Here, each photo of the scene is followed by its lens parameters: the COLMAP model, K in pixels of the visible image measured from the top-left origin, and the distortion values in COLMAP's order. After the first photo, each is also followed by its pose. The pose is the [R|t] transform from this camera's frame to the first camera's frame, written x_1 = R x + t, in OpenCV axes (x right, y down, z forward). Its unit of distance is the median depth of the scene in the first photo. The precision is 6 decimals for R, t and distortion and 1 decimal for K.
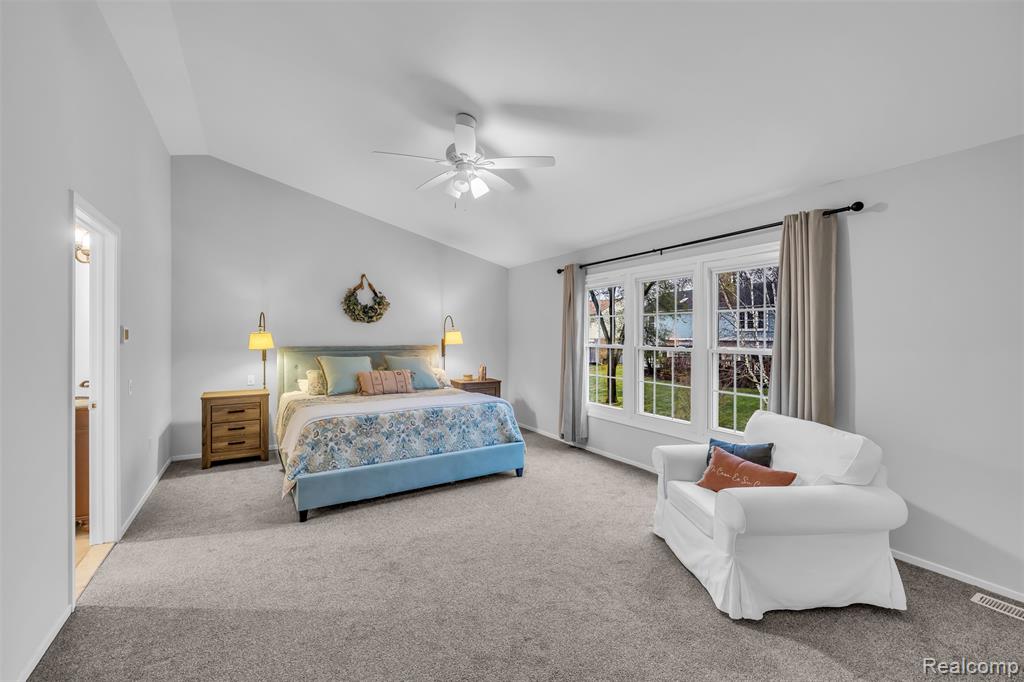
lens RADIAL K [[433.0, 0, 508.7], [0, 433.0, 335.5], [0, 0, 1]] dist [0.000514, -0.000229]
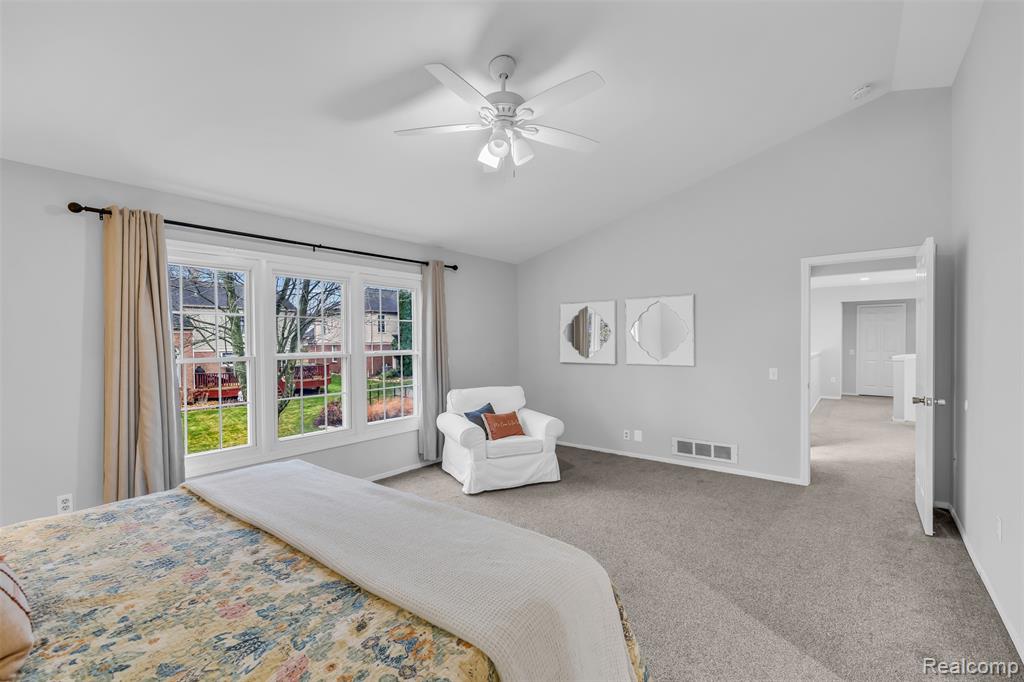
lens RADIAL K [[433.0, 0, 508.7], [0, 433.0, 335.5], [0, 0, 1]] dist [0.000514, -0.000229]
pose [[-0.351481, 0.006472, 0.936173, -0.680221], [0.008358, 0.999958, -0.003775, -0.006445], [-0.936158, 0.006498, -0.351520, 1.019382]]
